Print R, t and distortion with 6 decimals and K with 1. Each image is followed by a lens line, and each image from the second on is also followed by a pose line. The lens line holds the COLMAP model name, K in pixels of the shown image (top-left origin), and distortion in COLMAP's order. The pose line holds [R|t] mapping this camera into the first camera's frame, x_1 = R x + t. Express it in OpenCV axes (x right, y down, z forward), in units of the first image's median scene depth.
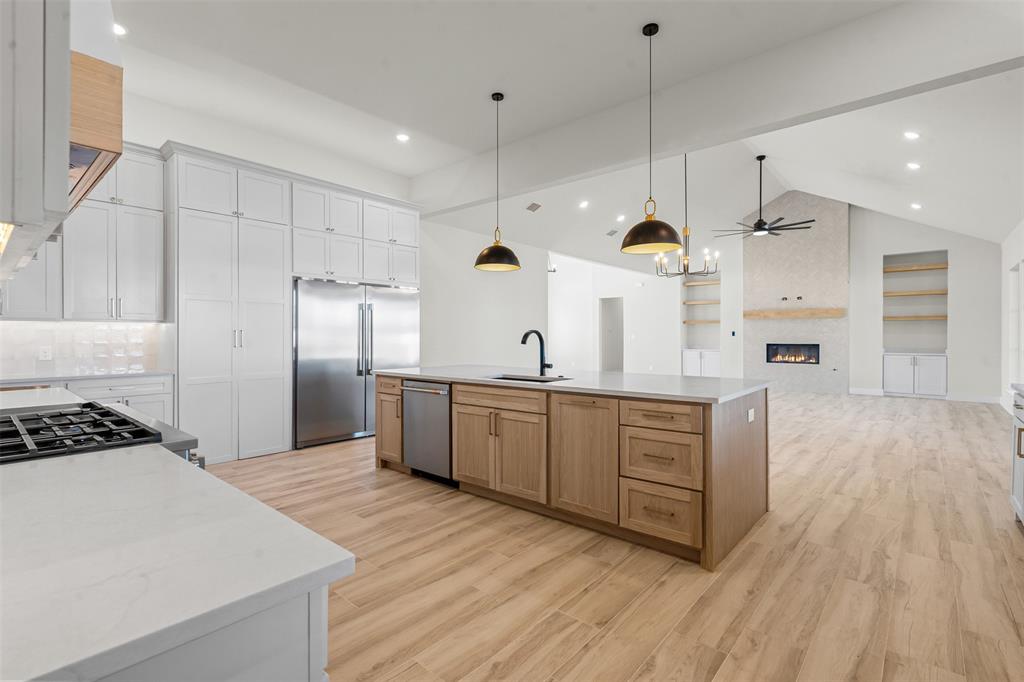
lens RADIAL K [[472.8, 0, 504.1], [0, 472.8, 341.1], [0, 0, 1]] dist [0.004442, 0.000033]
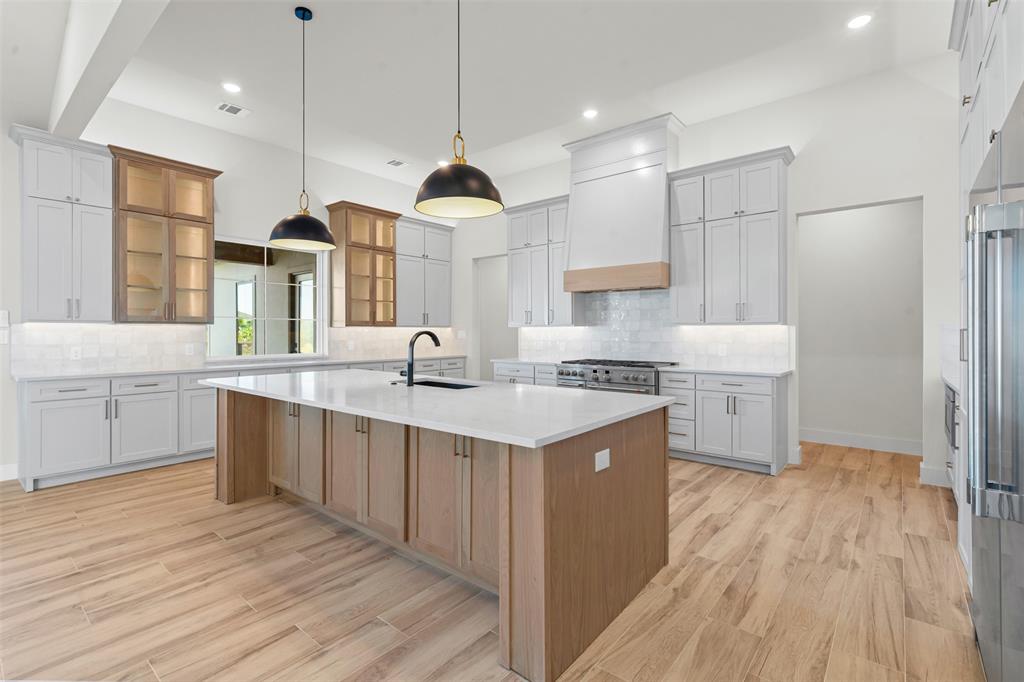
lens RADIAL K [[472.8, 0, 499.8], [0, 472.8, 330.1], [0, 0, 1]] dist [0.004442, 0.000033]
pose [[-0.999666, -0.001831, -0.025789, -0.047778], [-0.001970, 0.999984, 0.005339, -0.025360], [0.025779, 0.005388, -0.999653, 1.619502]]
